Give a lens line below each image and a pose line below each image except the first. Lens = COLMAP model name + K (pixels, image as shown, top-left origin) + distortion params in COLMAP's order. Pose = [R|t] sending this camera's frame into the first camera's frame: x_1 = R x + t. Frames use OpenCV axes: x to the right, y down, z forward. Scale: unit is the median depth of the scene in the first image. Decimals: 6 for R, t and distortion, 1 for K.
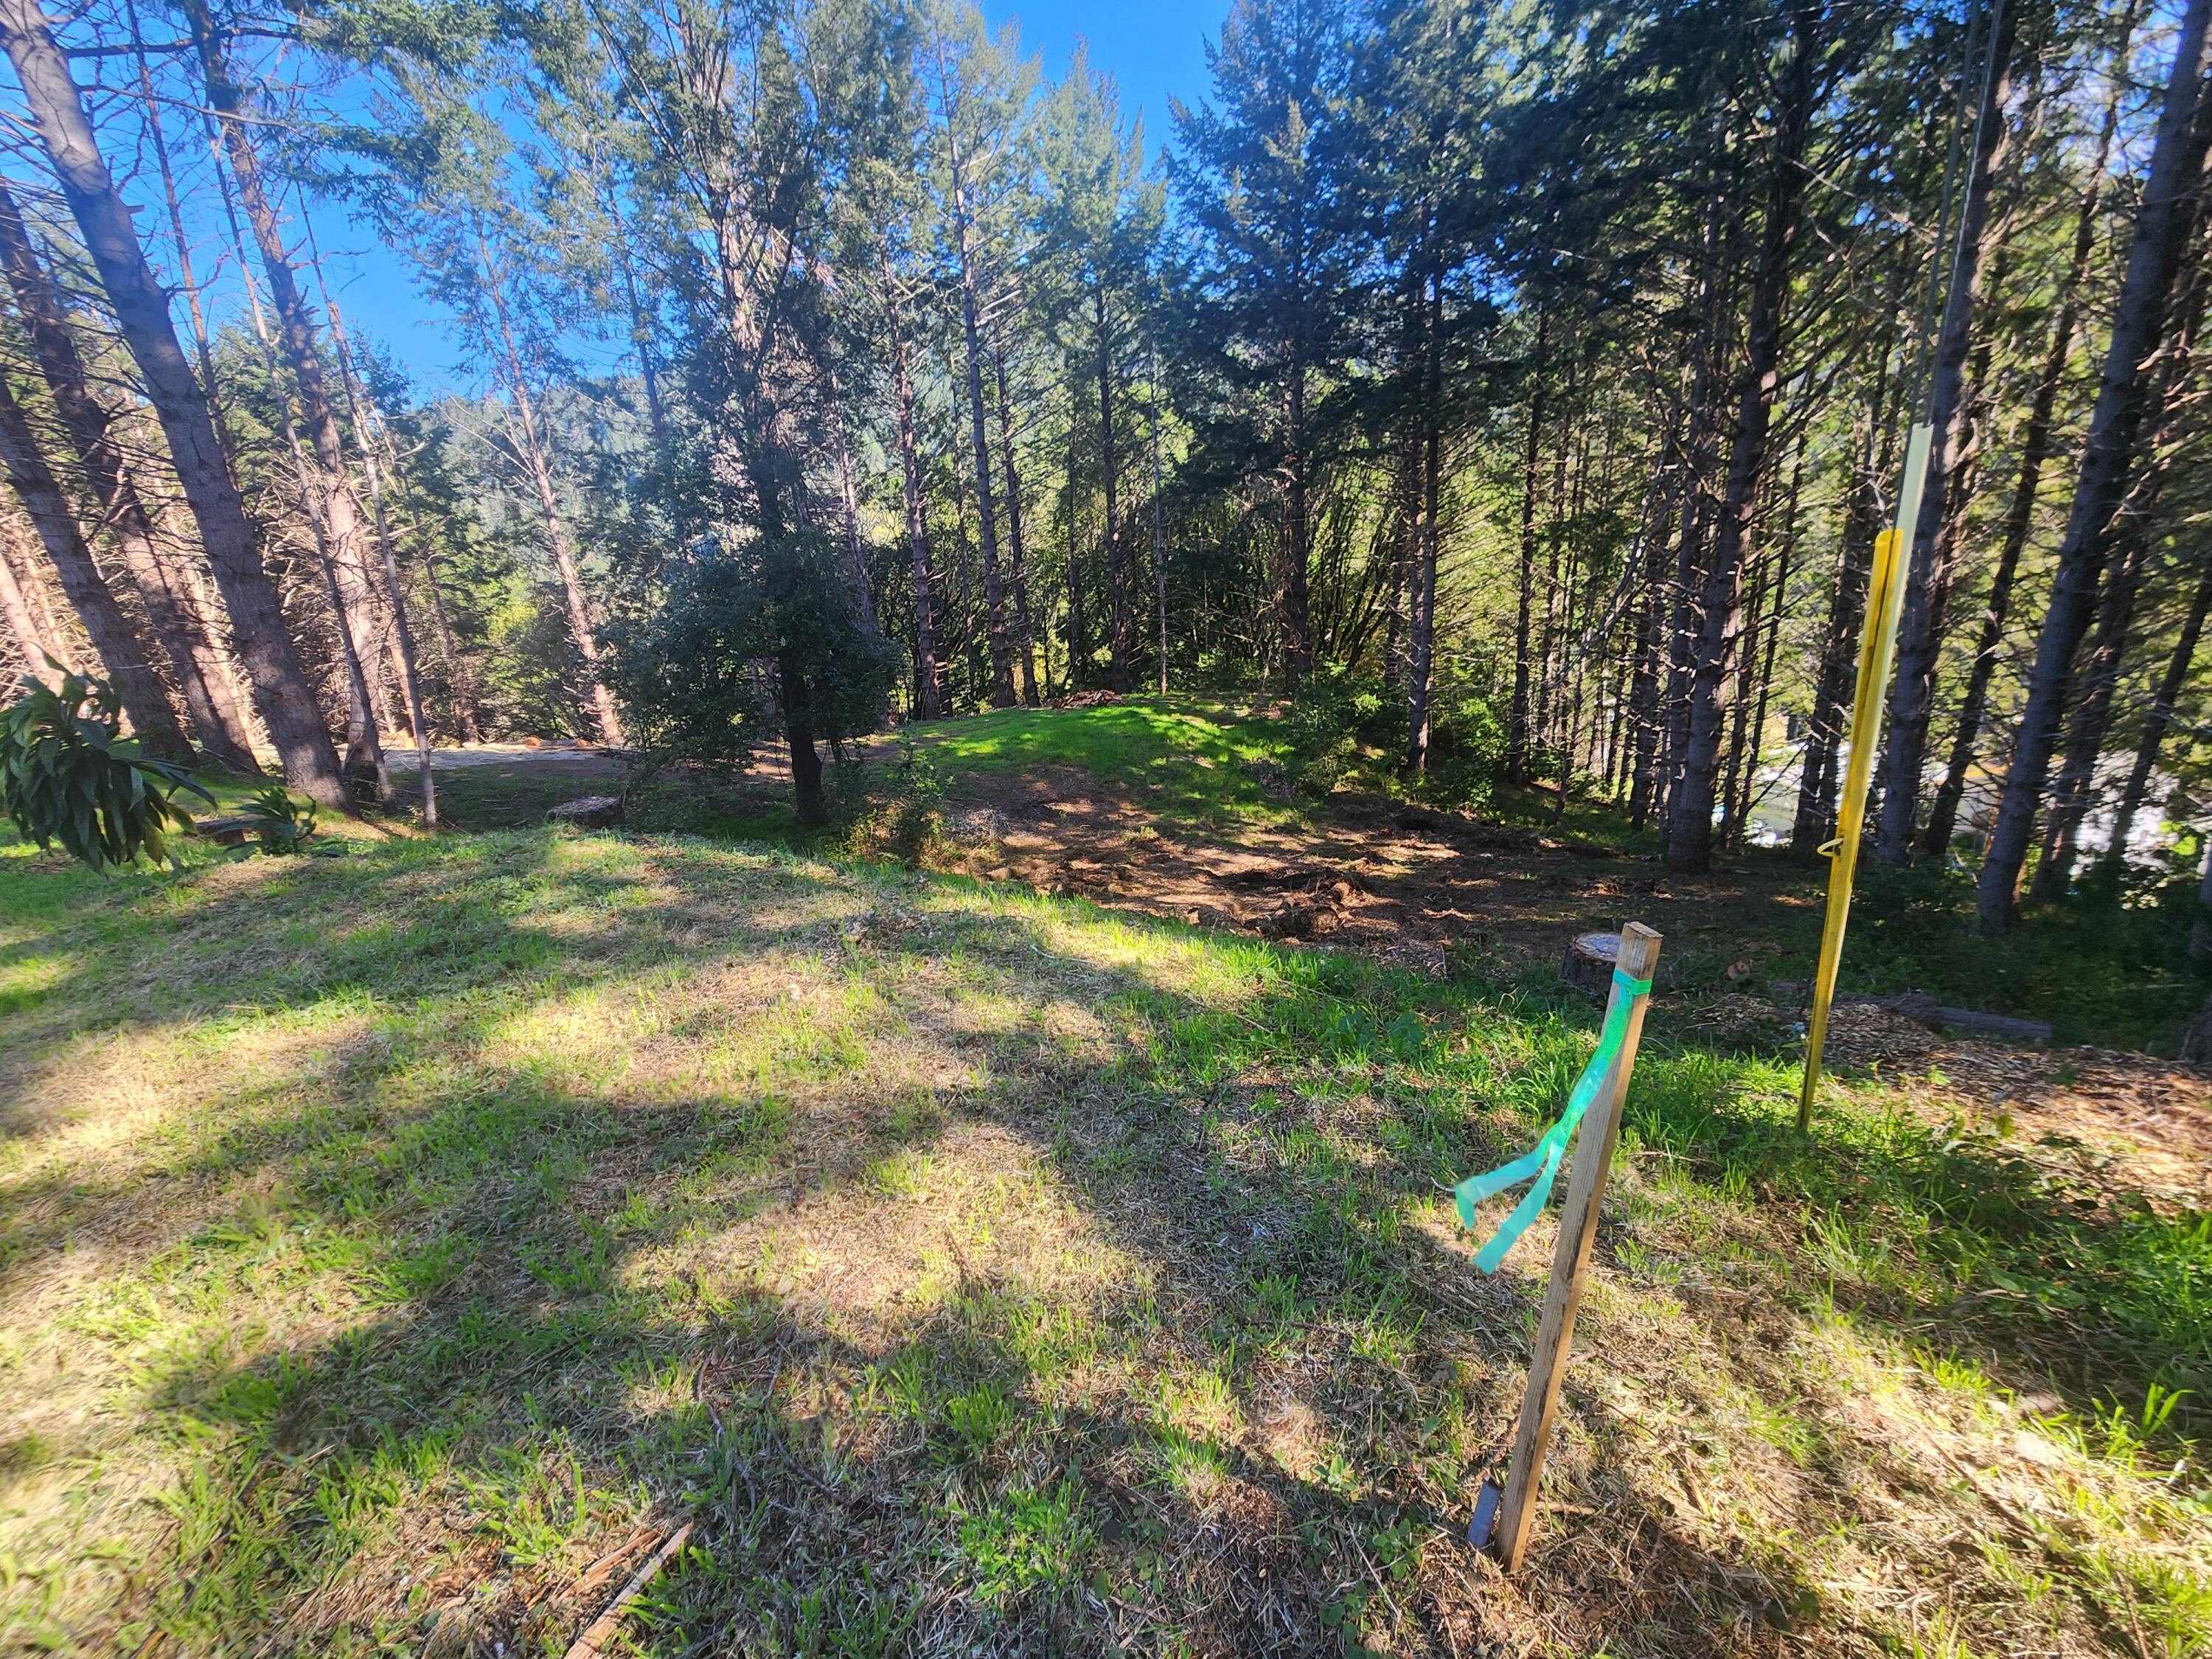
lens RADIAL K [[937.0, 0, 1106.0], [0, 937.0, 829.5], [0, 0, 1]] dist [0.000608, 0.000085]
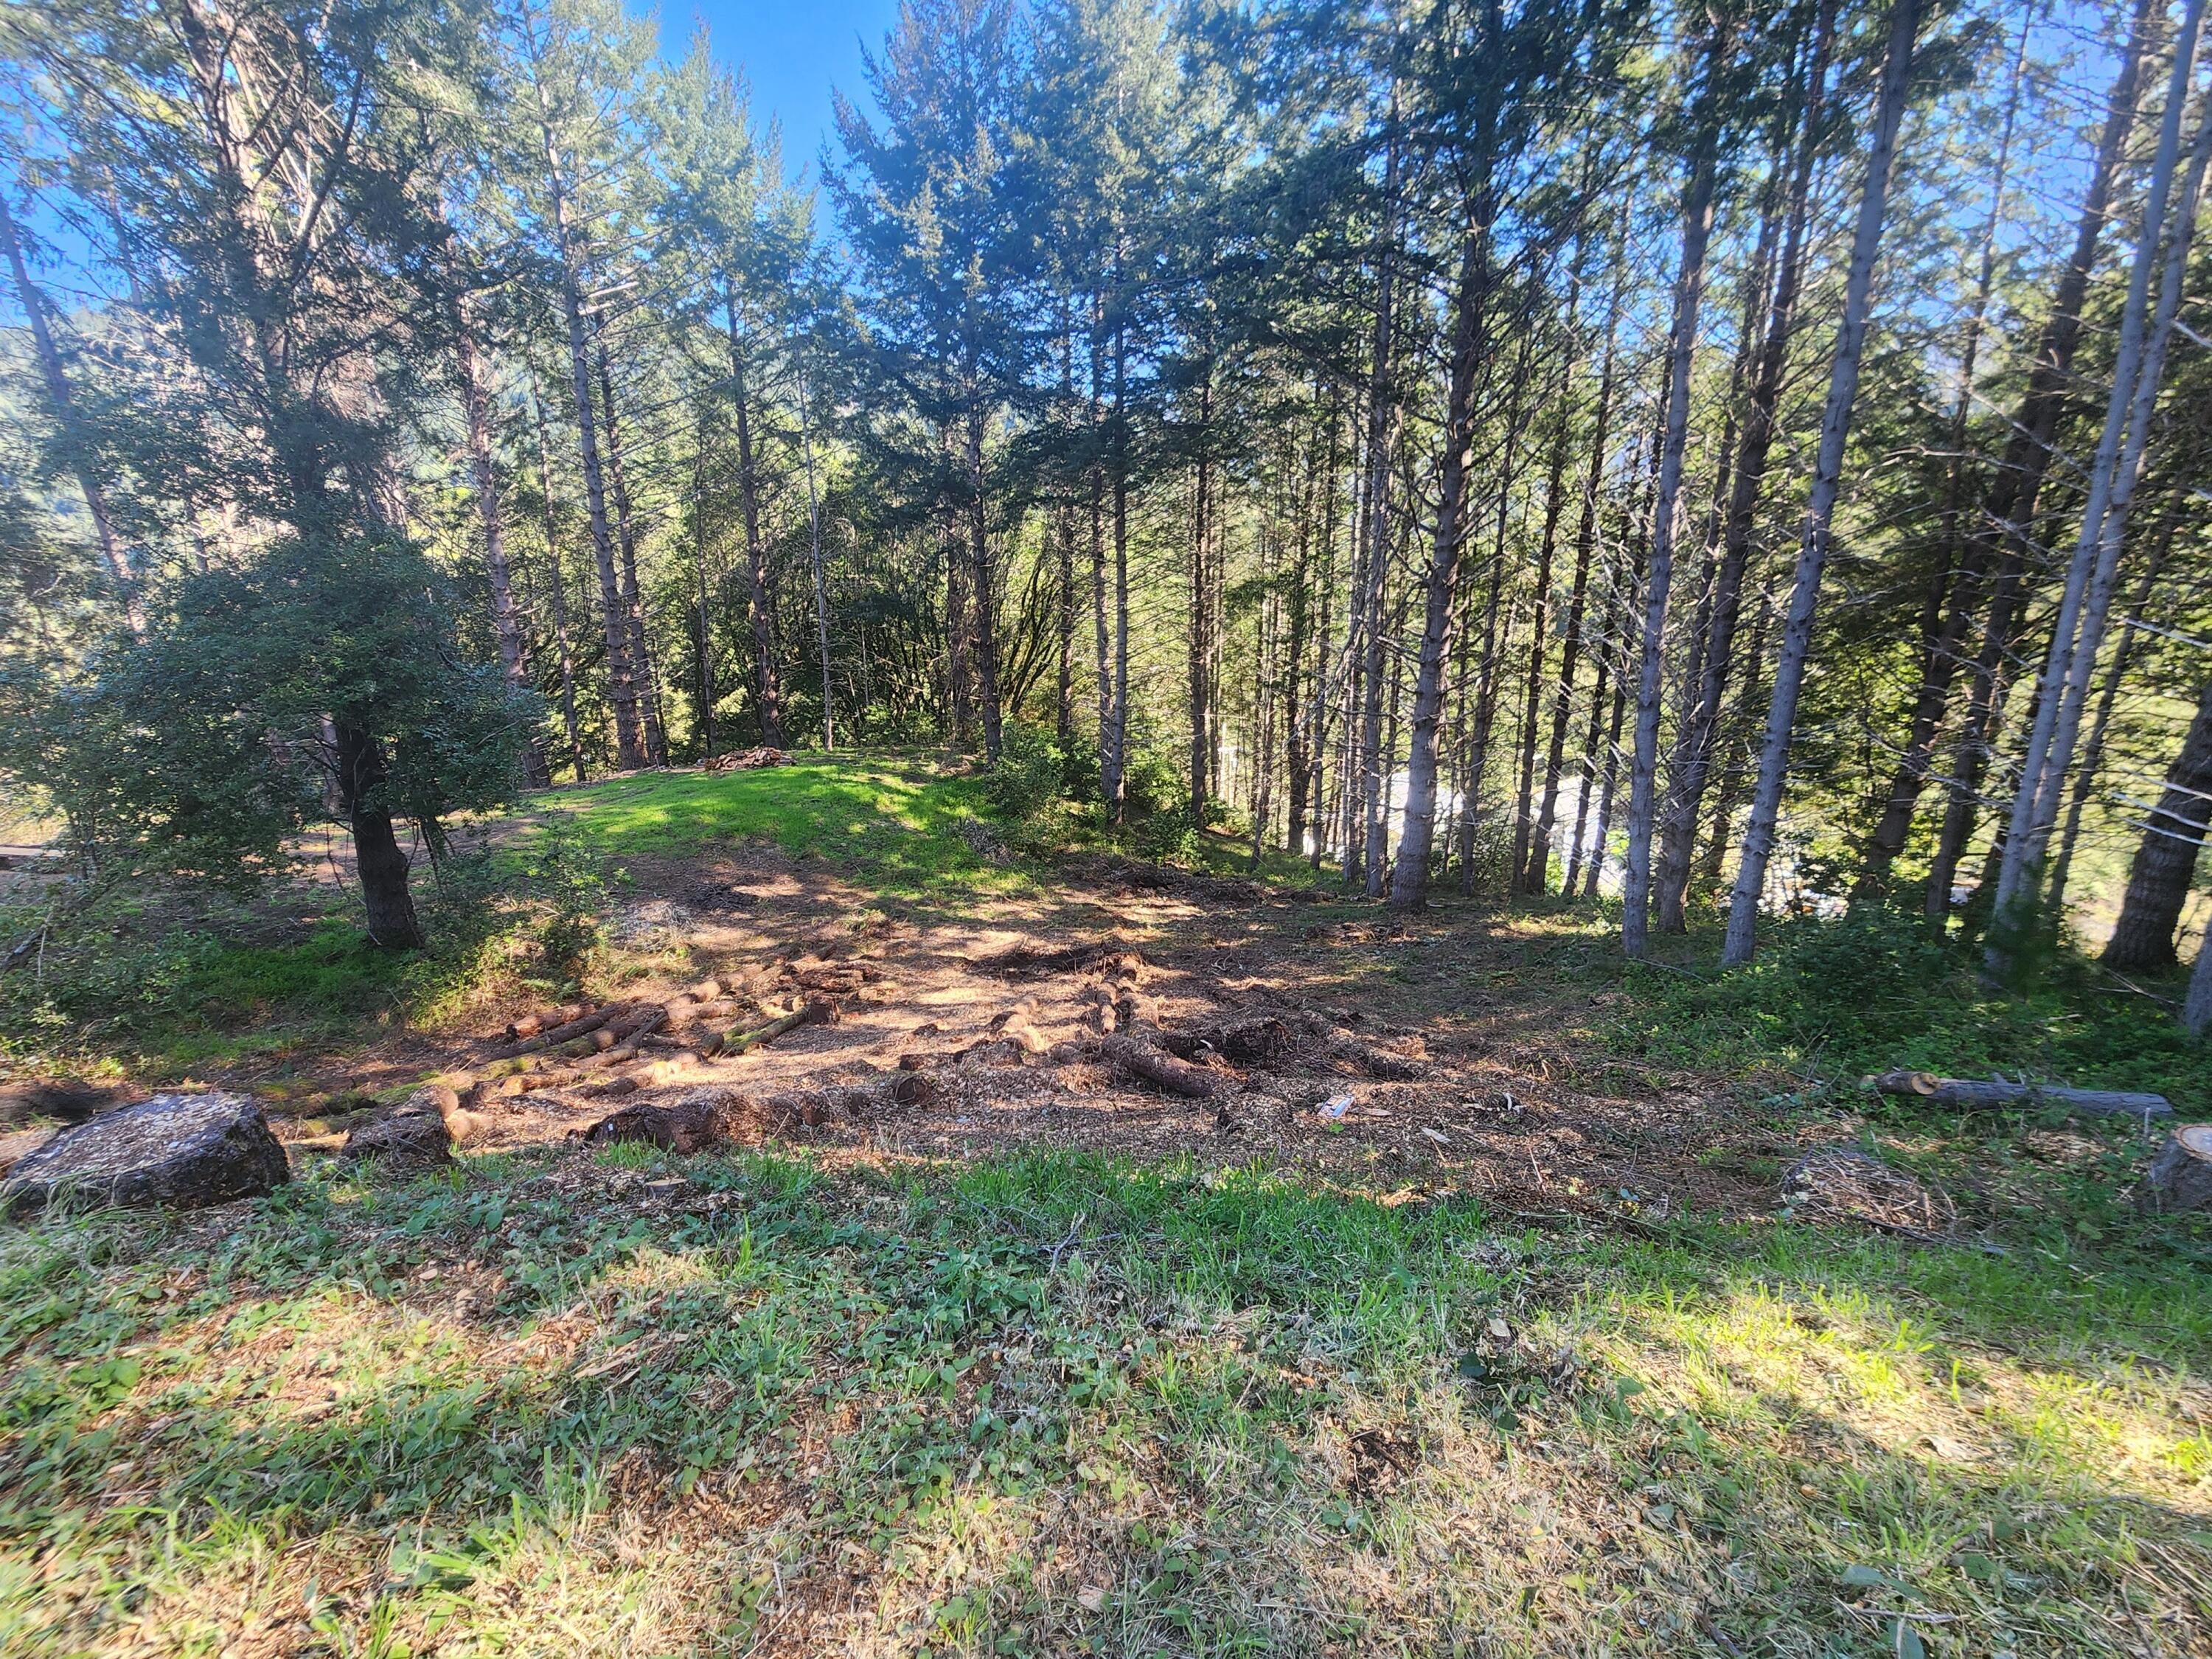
lens RADIAL K [[937.0, 0, 1106.0], [0, 937.0, 829.5], [0, 0, 1]] dist [0.000608, 0.000085]
pose [[0.920615, -0.050016, 0.387256, -0.059501], [0.070347, 0.996779, -0.038496, -0.018100], [-0.384083, 0.062682, 0.921168, 0.090883]]
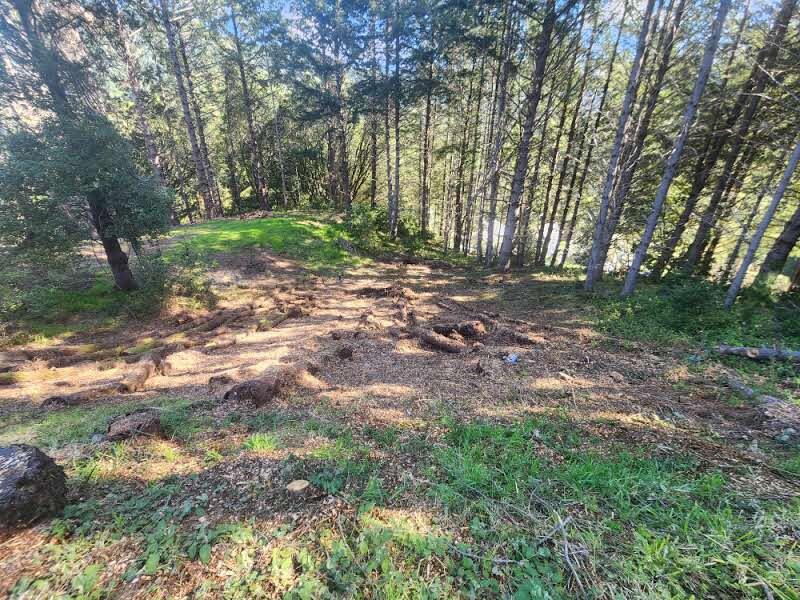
lens RADIAL K [[322.3, 0, 400.0], [0, 322.3, 300.0], [0, 0, 1]] dist [-0.007673, 0.000091]
pose [[0.898497, -0.126358, 0.420402, -0.067093], [0.069826, 0.986623, 0.147310, -0.027546], [-0.433392, -0.103002, 0.895300, 0.144186]]
